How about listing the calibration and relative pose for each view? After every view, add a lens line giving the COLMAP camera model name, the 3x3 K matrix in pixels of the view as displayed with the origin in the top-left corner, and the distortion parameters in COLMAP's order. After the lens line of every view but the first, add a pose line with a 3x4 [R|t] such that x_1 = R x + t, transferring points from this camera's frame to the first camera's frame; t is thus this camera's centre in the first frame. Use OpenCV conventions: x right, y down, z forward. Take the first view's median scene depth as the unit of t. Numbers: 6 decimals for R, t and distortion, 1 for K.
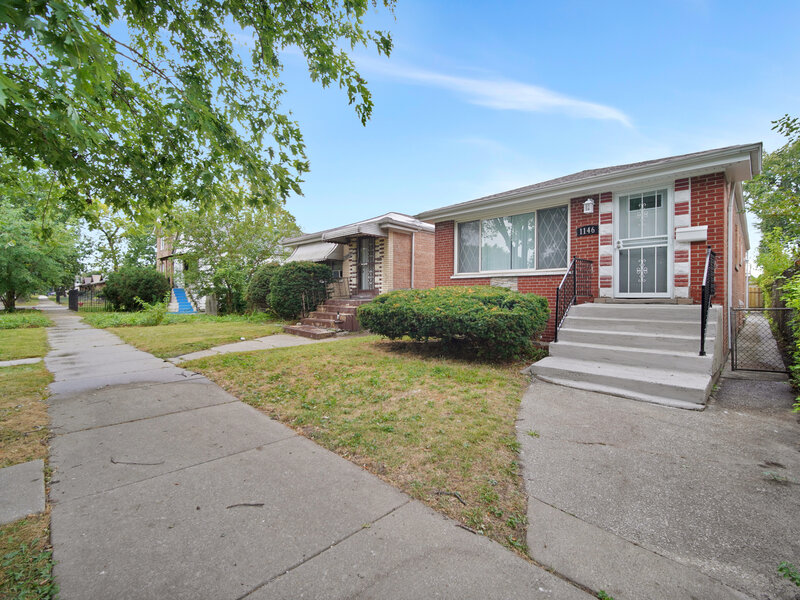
lens RADIAL K [[369.3, 0, 401.4], [0, 369.3, 297.7], [0, 0, 1]] dist [0.000478, -0.002161]
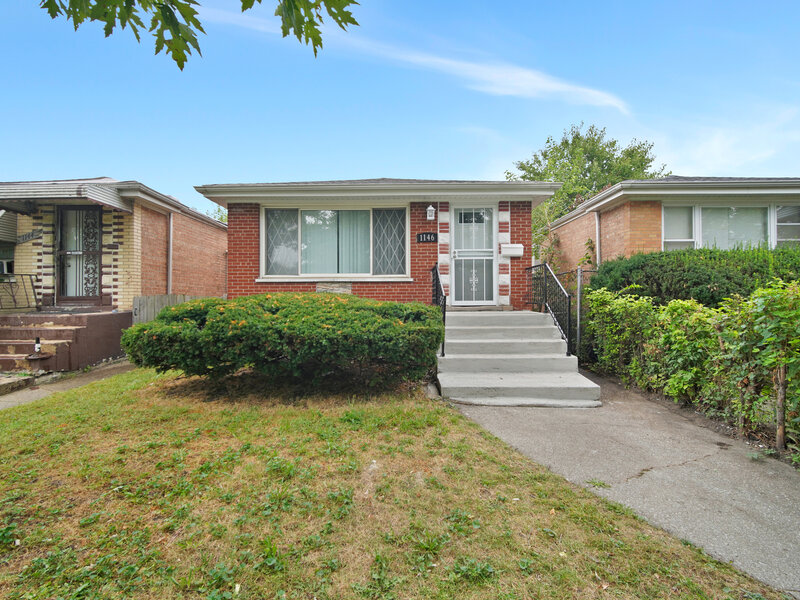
lens RADIAL K [[369.3, 0, 398.9], [0, 369.3, 301.0], [0, 0, 1]] dist [0.000478, -0.002161]
pose [[0.710122, -0.004588, 0.704064, -0.243934], [0.011067, 0.999928, -0.004647, -0.009546], [-0.703991, 0.011092, 0.710122, 0.365357]]
